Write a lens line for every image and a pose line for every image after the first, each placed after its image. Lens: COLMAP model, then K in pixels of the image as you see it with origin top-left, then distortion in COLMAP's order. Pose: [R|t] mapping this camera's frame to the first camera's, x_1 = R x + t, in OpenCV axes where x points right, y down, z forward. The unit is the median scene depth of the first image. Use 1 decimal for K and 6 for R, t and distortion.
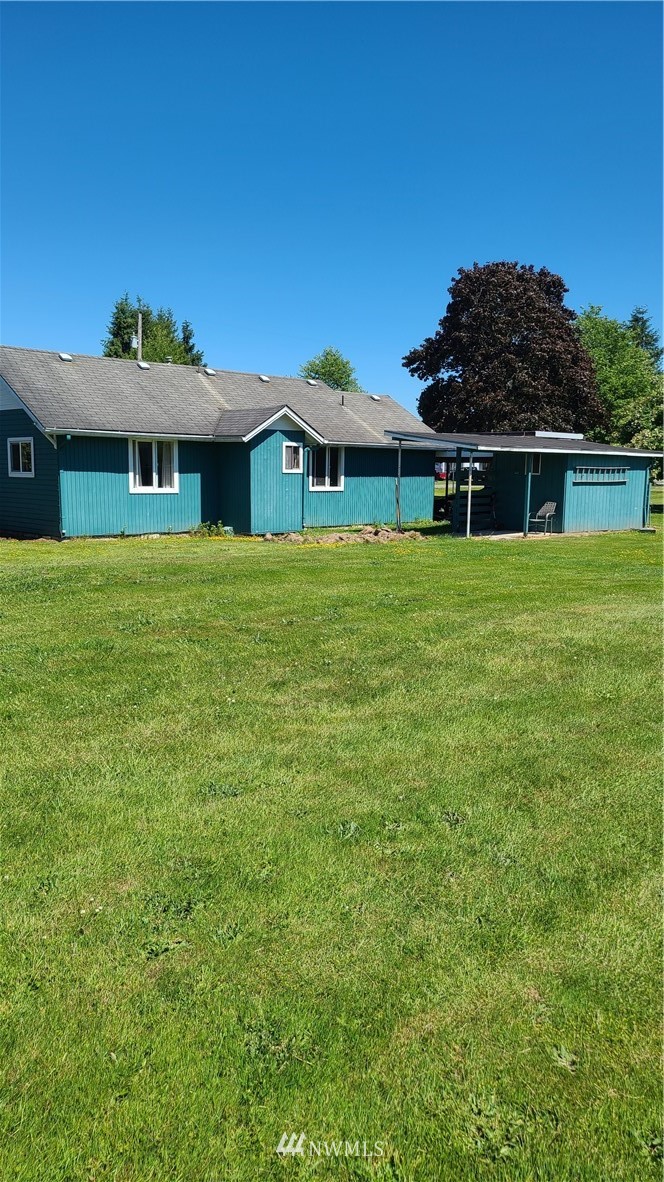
lens RADIAL K [[889.7, 0, 332.0], [0, 889.7, 591.0], [0, 0, 1]] dist [0.056344, -0.064379]
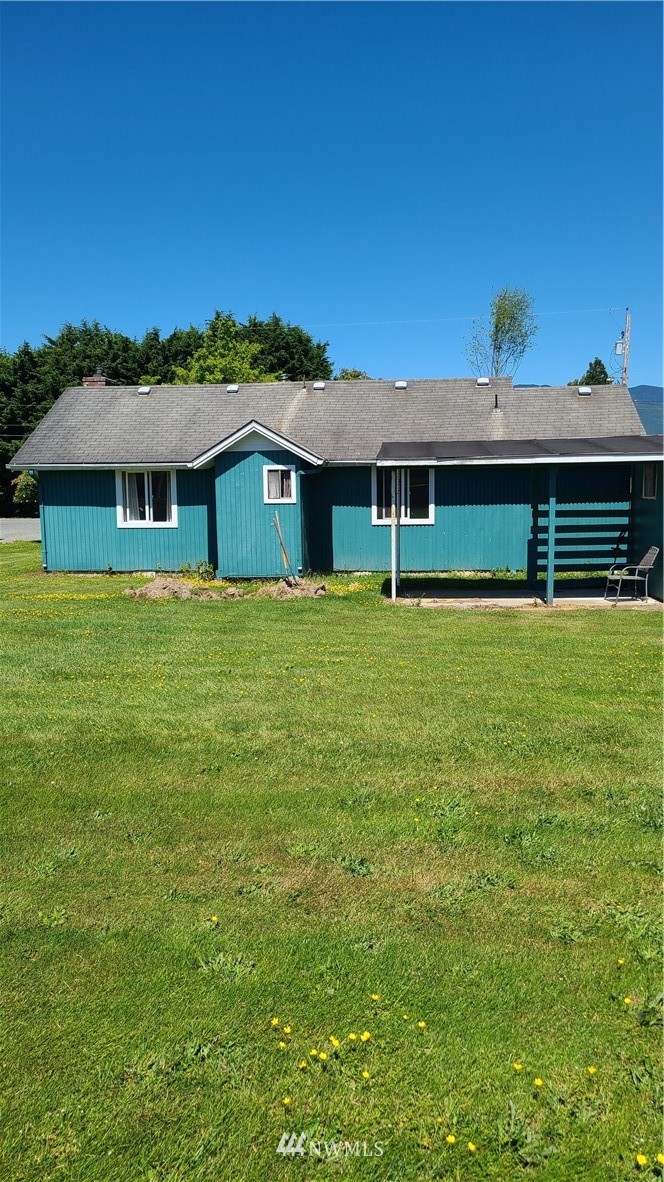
lens RADIAL K [[889.7, 0, 332.0], [0, 889.7, 591.0], [0, 0, 1]] dist [0.056344, -0.064379]
pose [[0.669205, 0.057478, -0.740851, 0.608929], [-0.081208, 0.996689, 0.003972, -0.062620], [0.738627, 0.057505, 0.671658, 0.517385]]
